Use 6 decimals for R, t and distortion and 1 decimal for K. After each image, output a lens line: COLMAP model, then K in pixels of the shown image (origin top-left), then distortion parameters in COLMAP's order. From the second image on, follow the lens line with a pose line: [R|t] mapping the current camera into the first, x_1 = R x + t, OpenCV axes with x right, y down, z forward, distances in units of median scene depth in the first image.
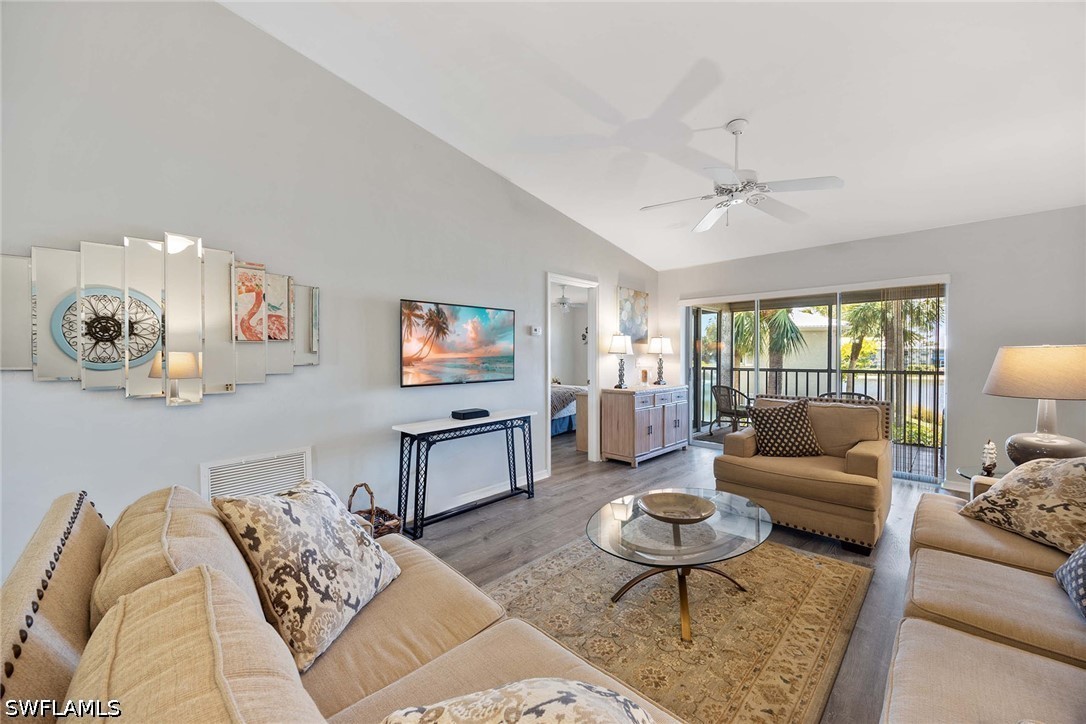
lens RADIAL K [[420.2, 0, 539.9], [0, 420.2, 360.9], [0, 0, 1]] dist [-0.001755, -0.000342]
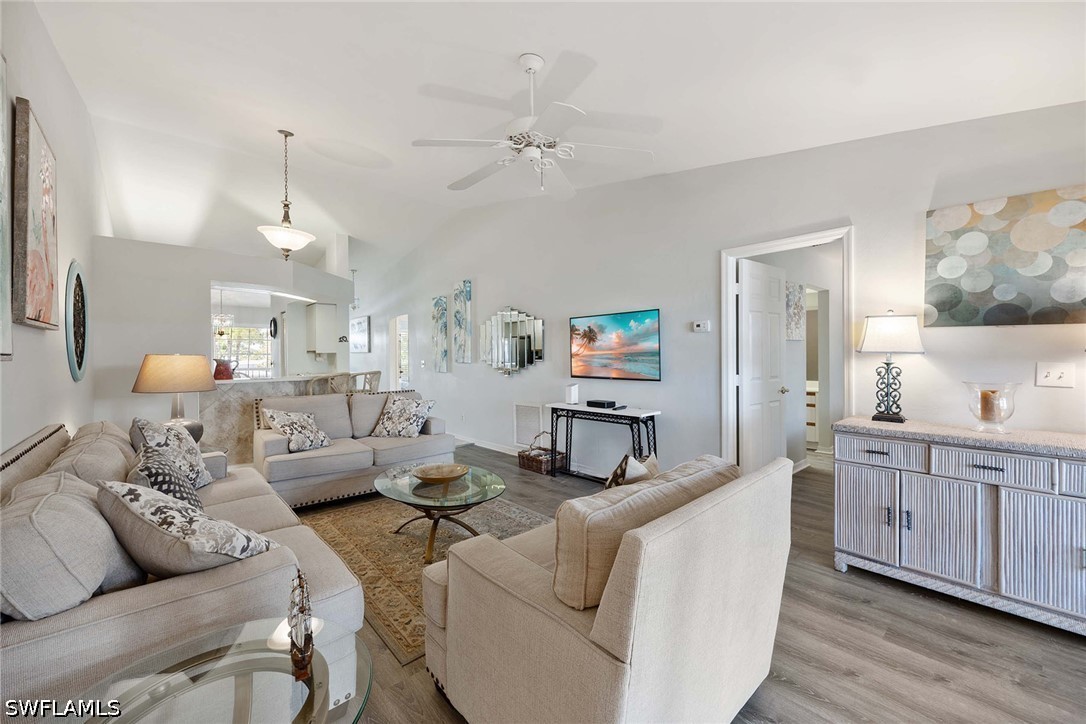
lens RADIAL K [[420.2, 0, 545.3], [0, 420.2, 355.5], [0, 0, 1]] dist [-0.001755, -0.000342]
pose [[-0.065545, 0.002208, -0.997847, 0.738827], [-0.006693, 0.999974, 0.002653, -0.011227], [0.997827, 0.006852, -0.065528, 0.639832]]
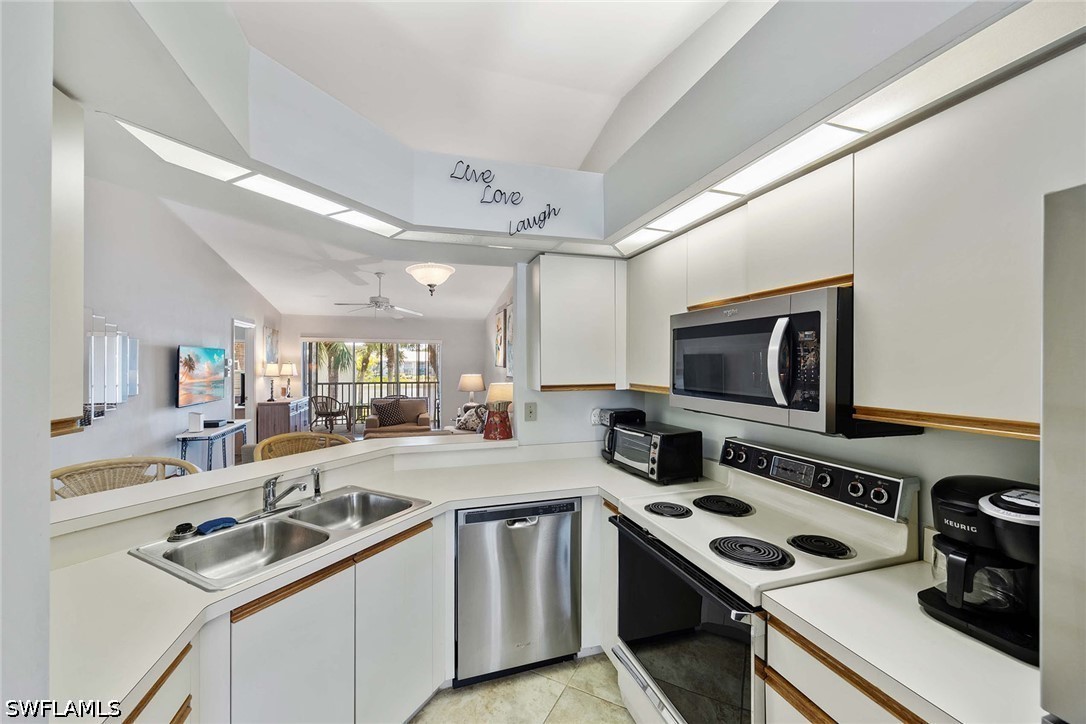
lens RADIAL K [[420.2, 0, 538.8], [0, 420.2, 365.4], [0, 0, 1]] dist [-0.001755, -0.000342]
pose [[0.468036, 0.006120, 0.883688, -0.706138], [0.008201, 0.999903, -0.011268, -0.035002], [-0.883672, 0.012521, 0.467940, -0.490269]]
